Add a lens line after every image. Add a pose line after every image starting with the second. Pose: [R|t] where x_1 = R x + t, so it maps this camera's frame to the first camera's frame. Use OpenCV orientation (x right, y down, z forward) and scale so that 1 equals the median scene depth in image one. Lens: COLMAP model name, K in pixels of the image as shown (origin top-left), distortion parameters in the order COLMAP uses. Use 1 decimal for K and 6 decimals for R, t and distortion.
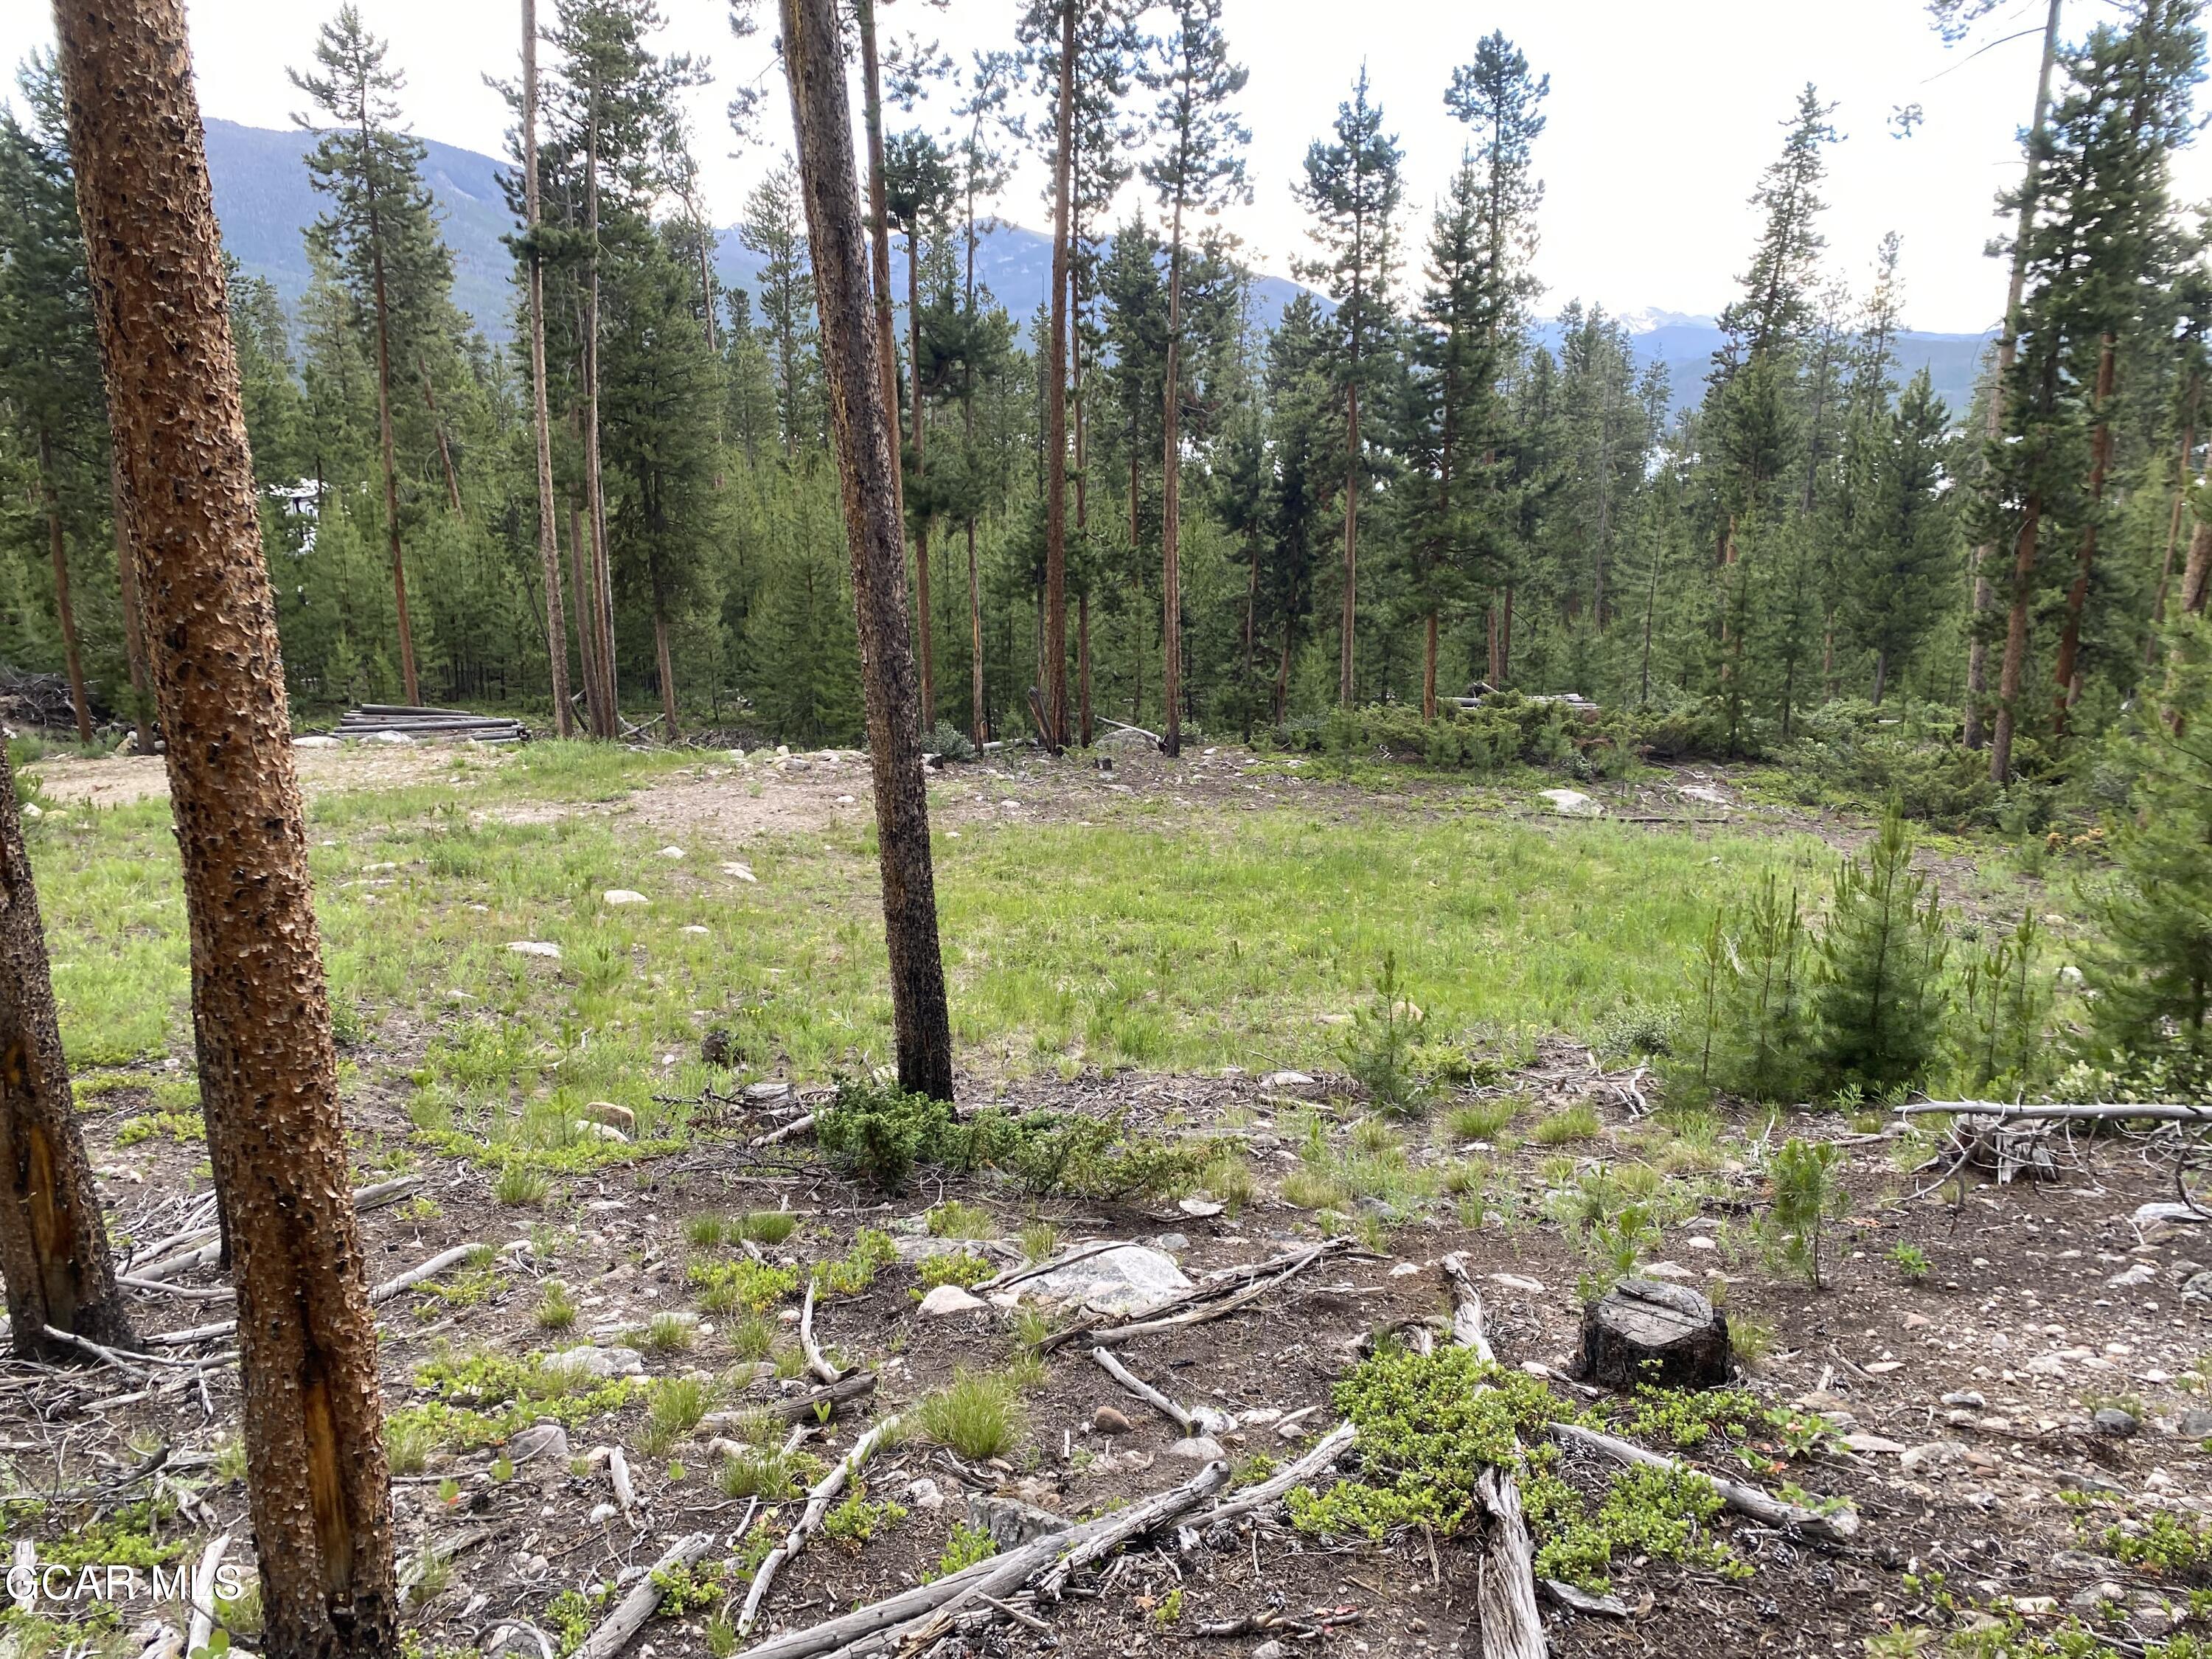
lens RADIAL K [[1689.5, 0, 1074.8], [0, 1689.5, 826.0], [0, 0, 1]] dist [0.003947, -0.005941]
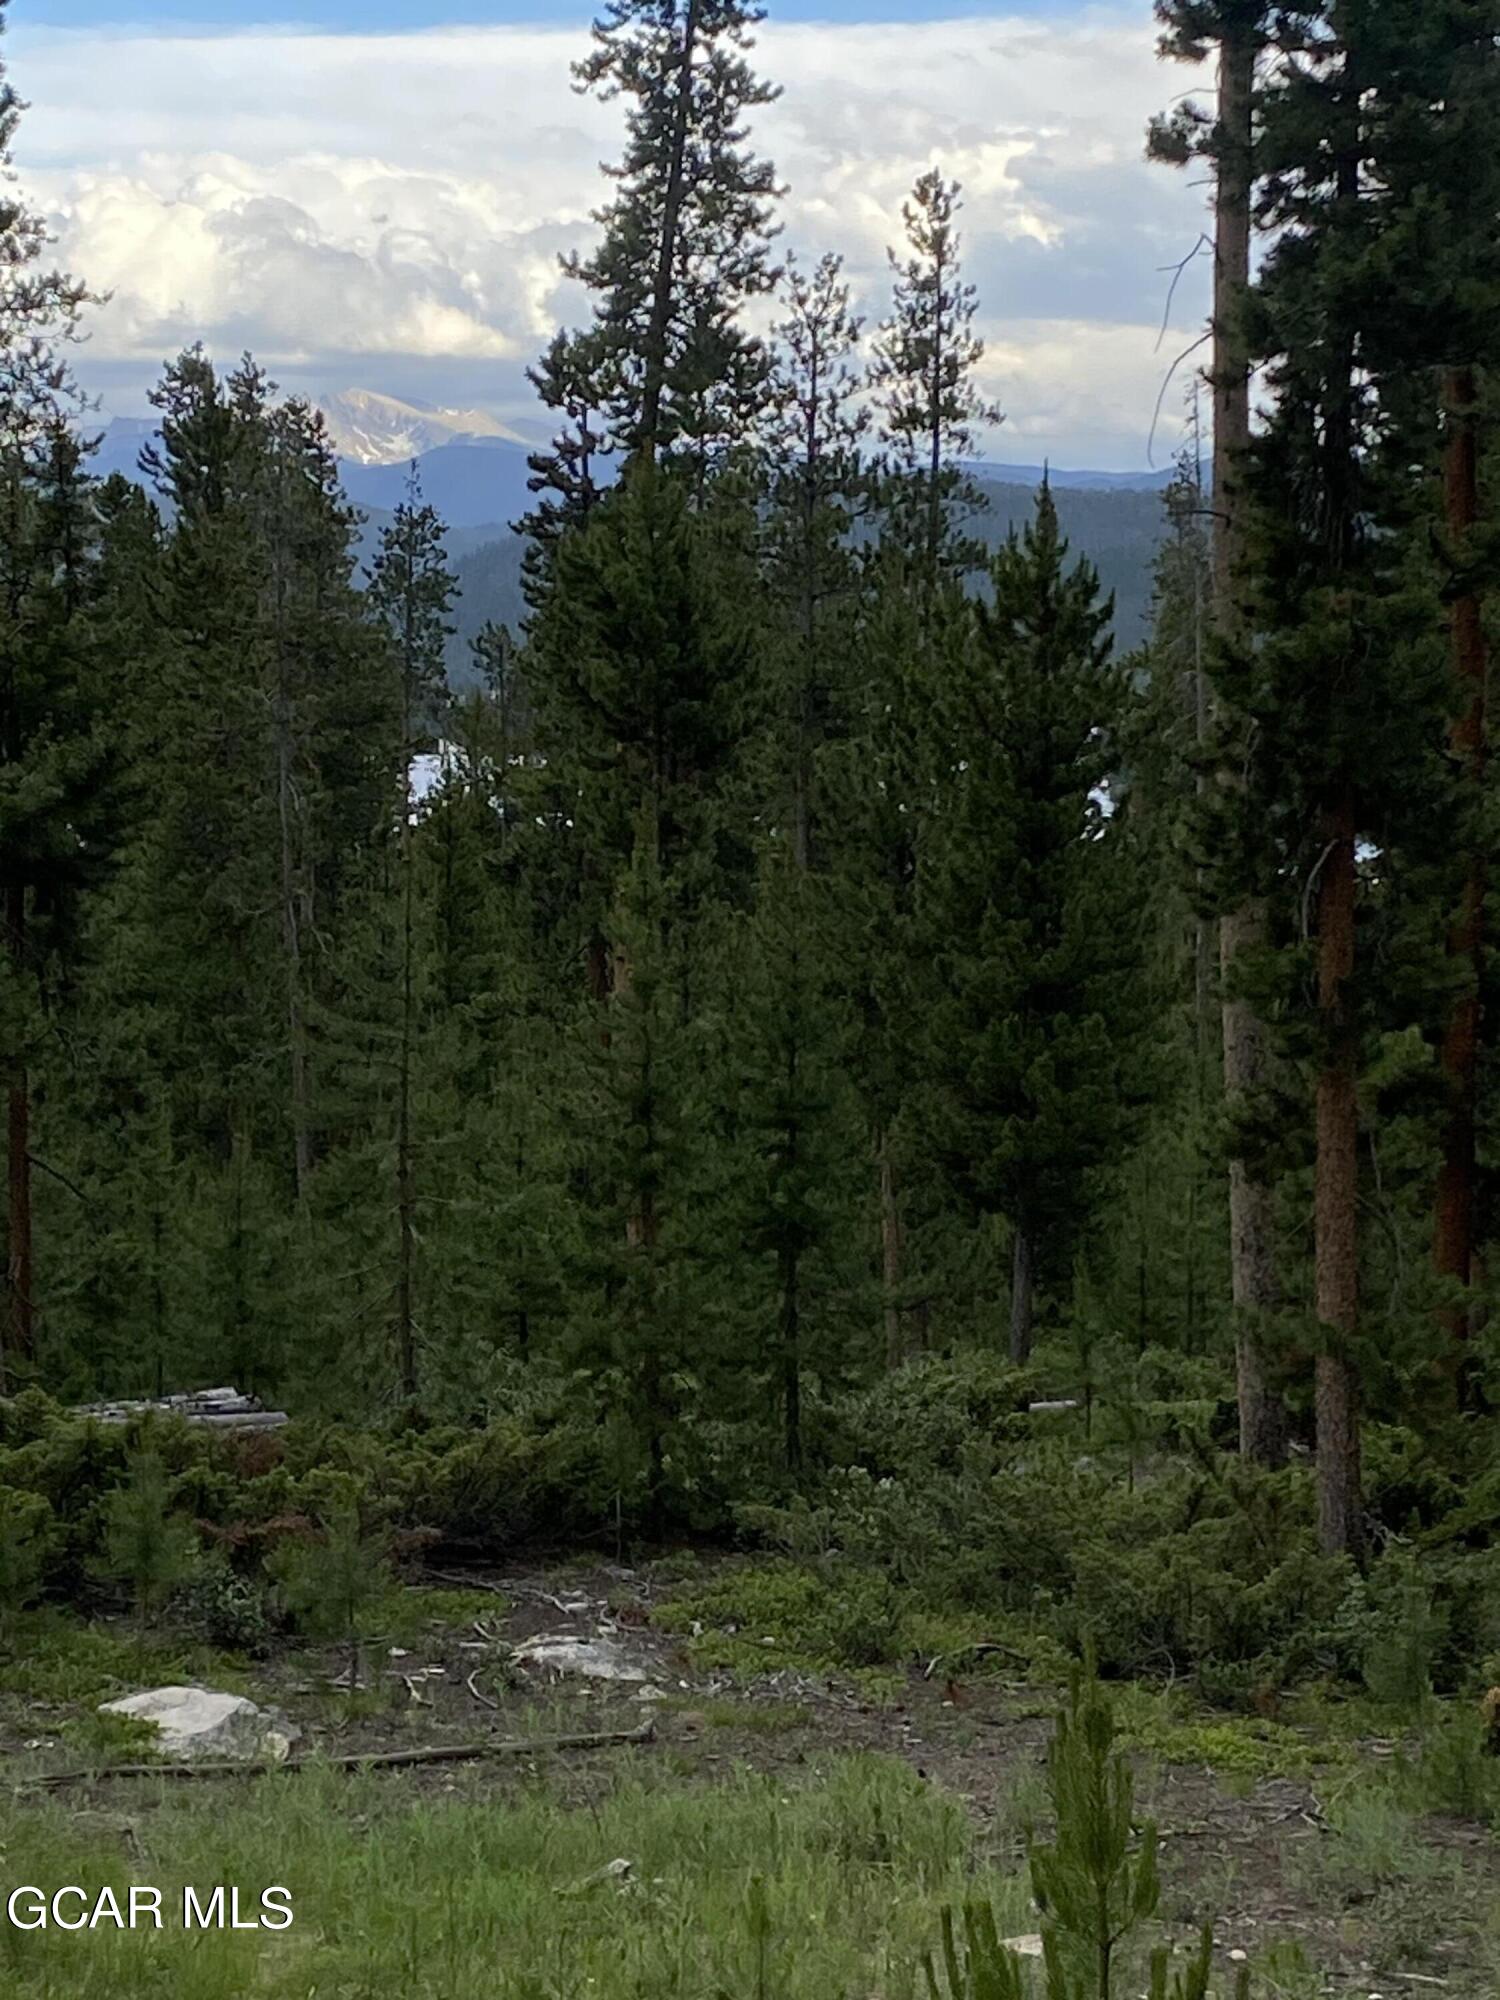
lens RADIAL K [[4575.8, 0, 822.2], [0, 4575.8, 998.1], [0, 0, 1]] dist [0.102932, 0.813835]
pose [[0.919717, -0.033724, 0.391131, 0.060579], [0.098616, 0.984204, -0.147028, -0.009414], [-0.379995, 0.173796, 0.908515, 0.122695]]
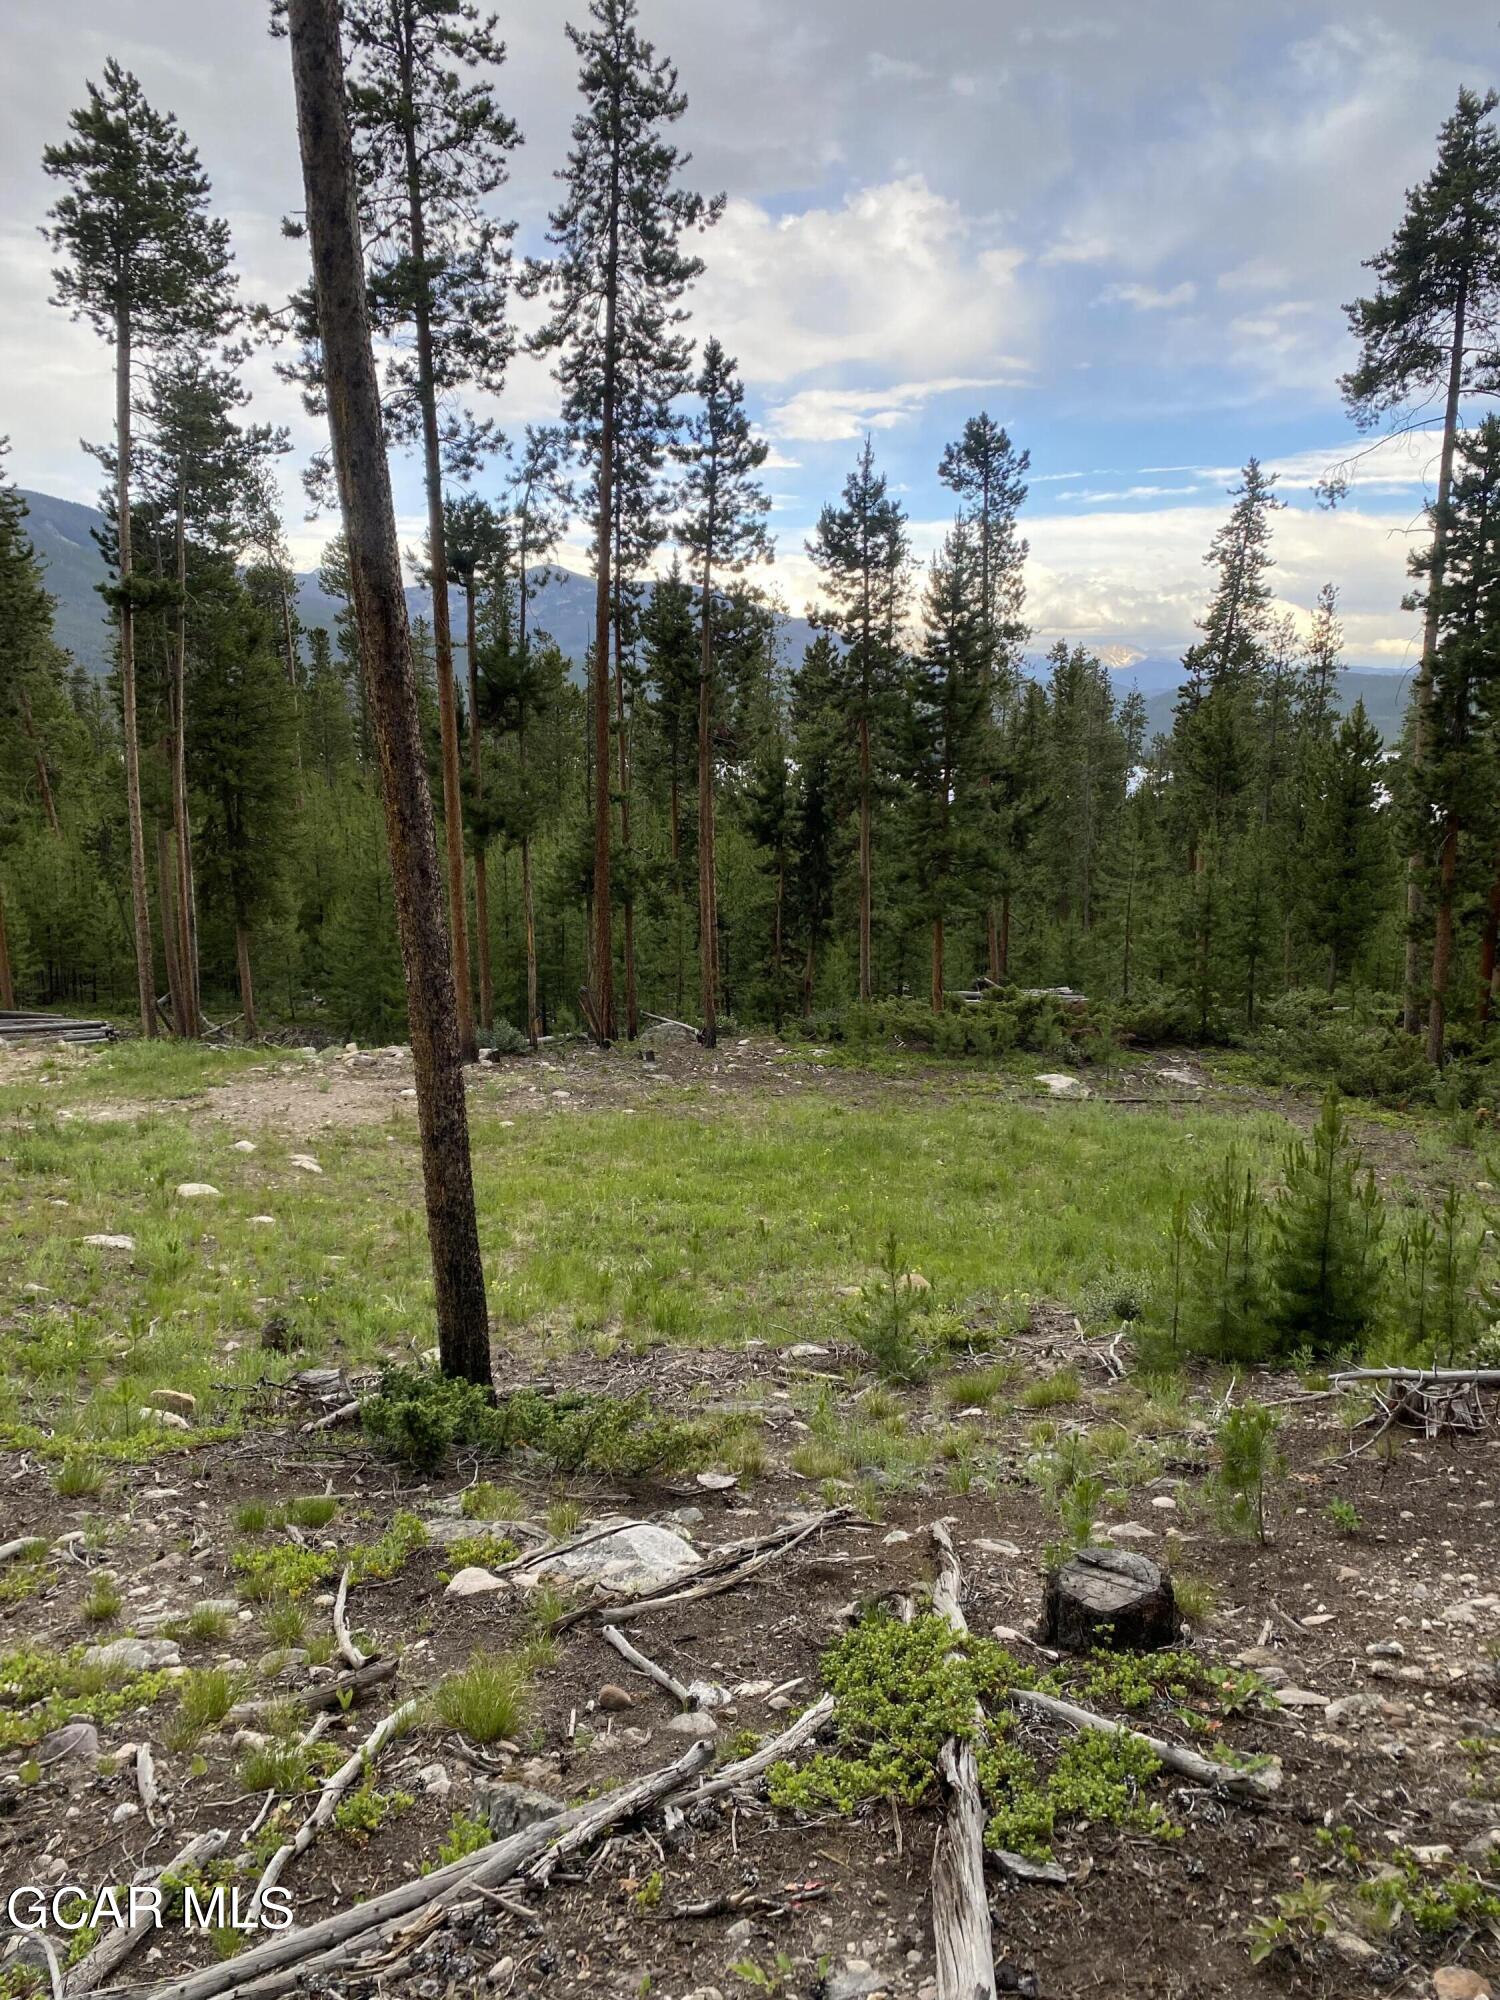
lens RADIAL K [[1524.5, 0, 717.0], [0, 1524.5, 1003.1], [0, 0, 1]] dist [0.024199, -0.031598]
pose [[0.998351, -0.009535, 0.056614, 0.006735], [0.013245, 0.997762, -0.065537, -0.005112], [-0.055862, 0.066178, 0.996243, -0.001629]]
